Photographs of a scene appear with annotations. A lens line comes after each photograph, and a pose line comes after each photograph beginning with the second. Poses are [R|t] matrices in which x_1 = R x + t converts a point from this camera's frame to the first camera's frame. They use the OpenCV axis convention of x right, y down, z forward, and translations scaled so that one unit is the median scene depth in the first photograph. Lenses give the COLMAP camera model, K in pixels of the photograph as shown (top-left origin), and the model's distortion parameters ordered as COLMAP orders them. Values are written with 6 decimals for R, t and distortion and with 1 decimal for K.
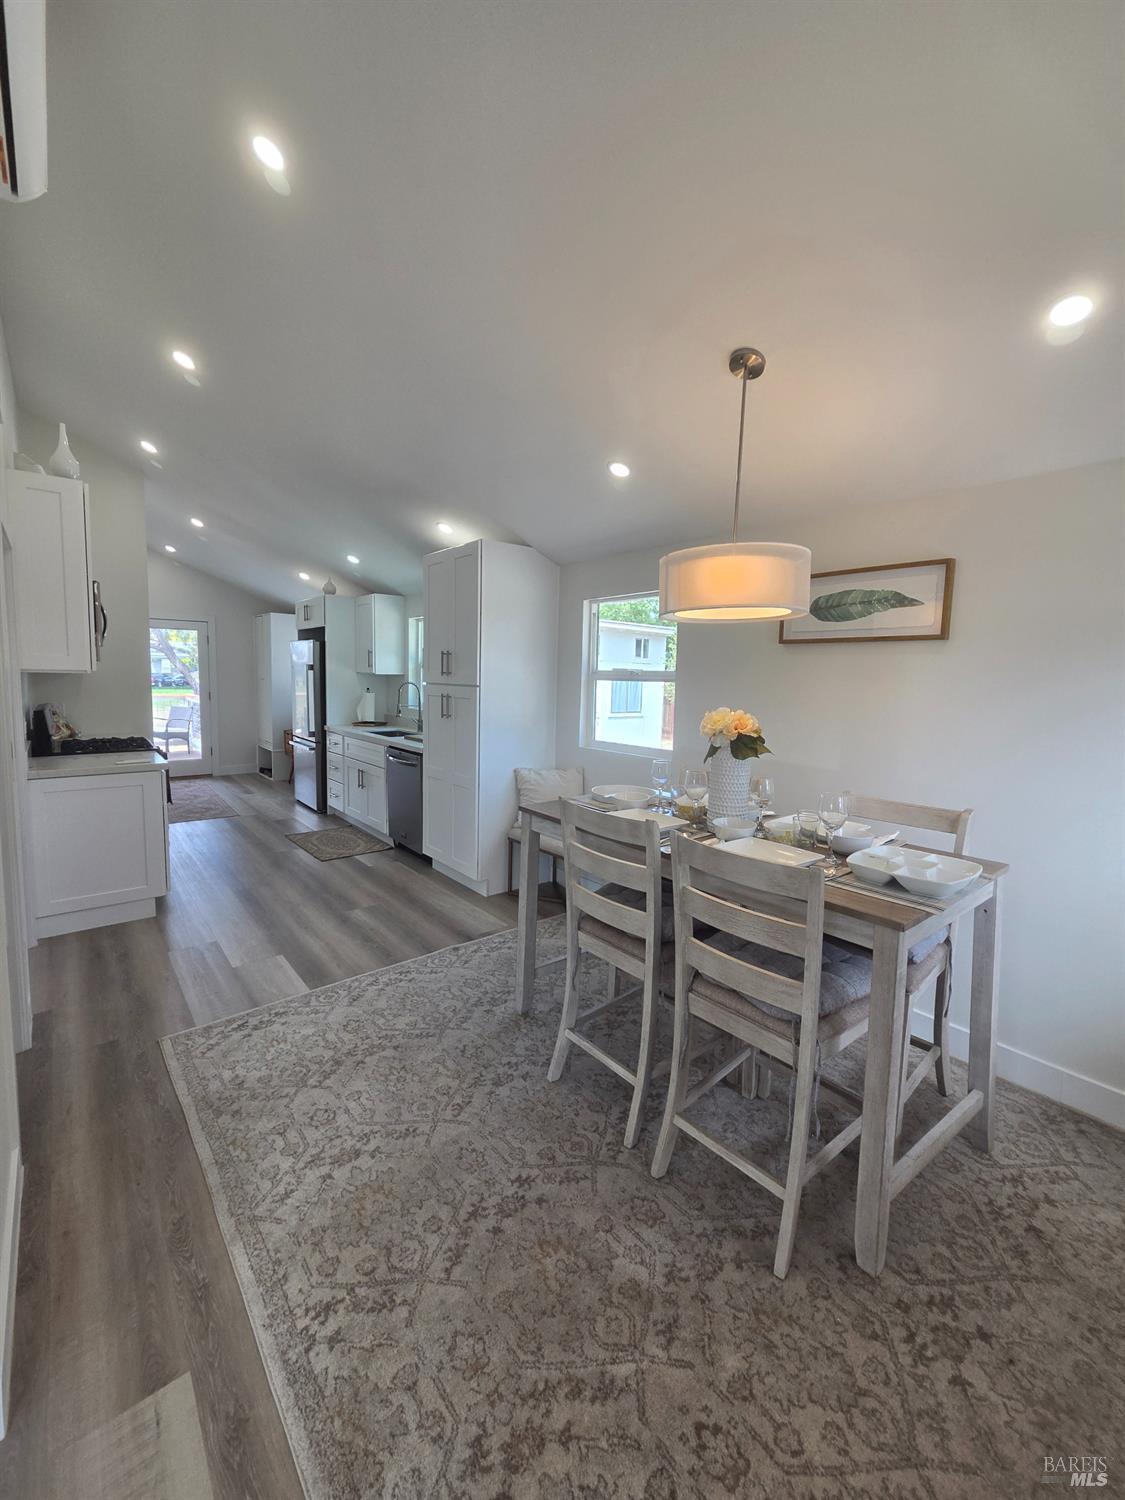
lens RADIAL K [[615.8, 0, 561.9], [0, 615.8, 752.8], [0, 0, 1]] dist [-0.000101, 0.001118]
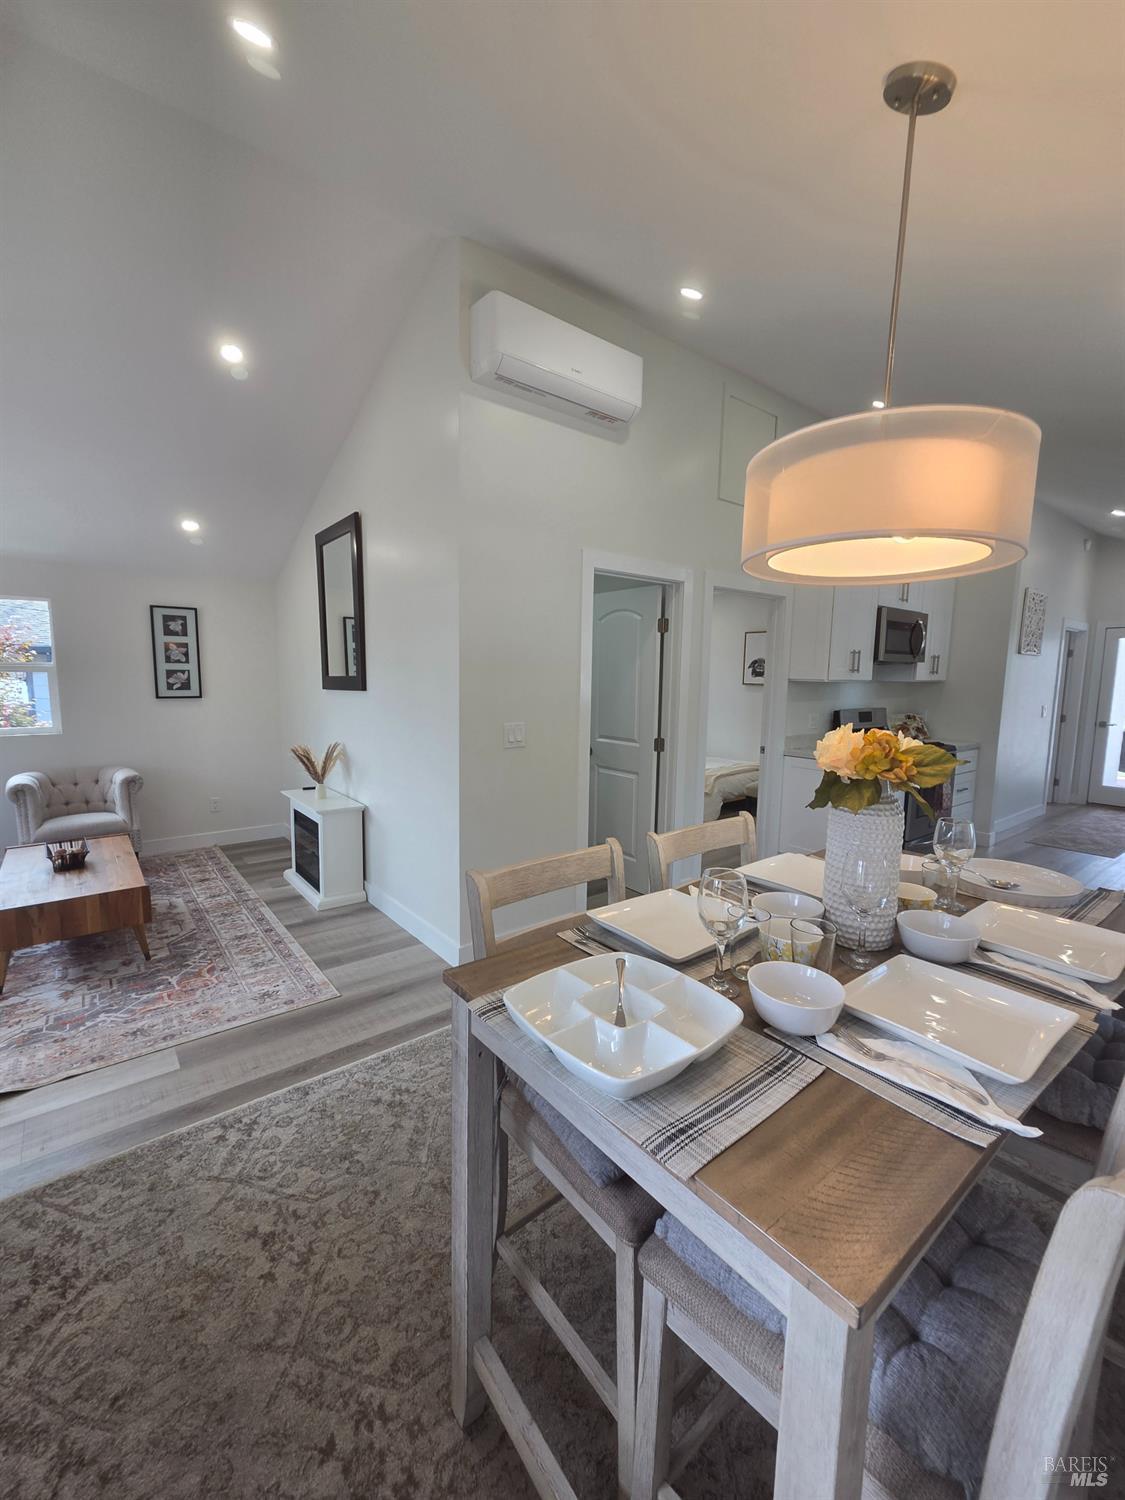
lens RADIAL K [[615.8, 0, 562.6], [0, 615.8, 745.2], [0, 0, 1]] dist [-0.000101, 0.001118]
pose [[-0.012307, 0.097240, -0.995185, 1.537282], [-0.133490, 0.986192, 0.098012, -0.131368], [0.990974, 0.134054, 0.000844, 1.285359]]
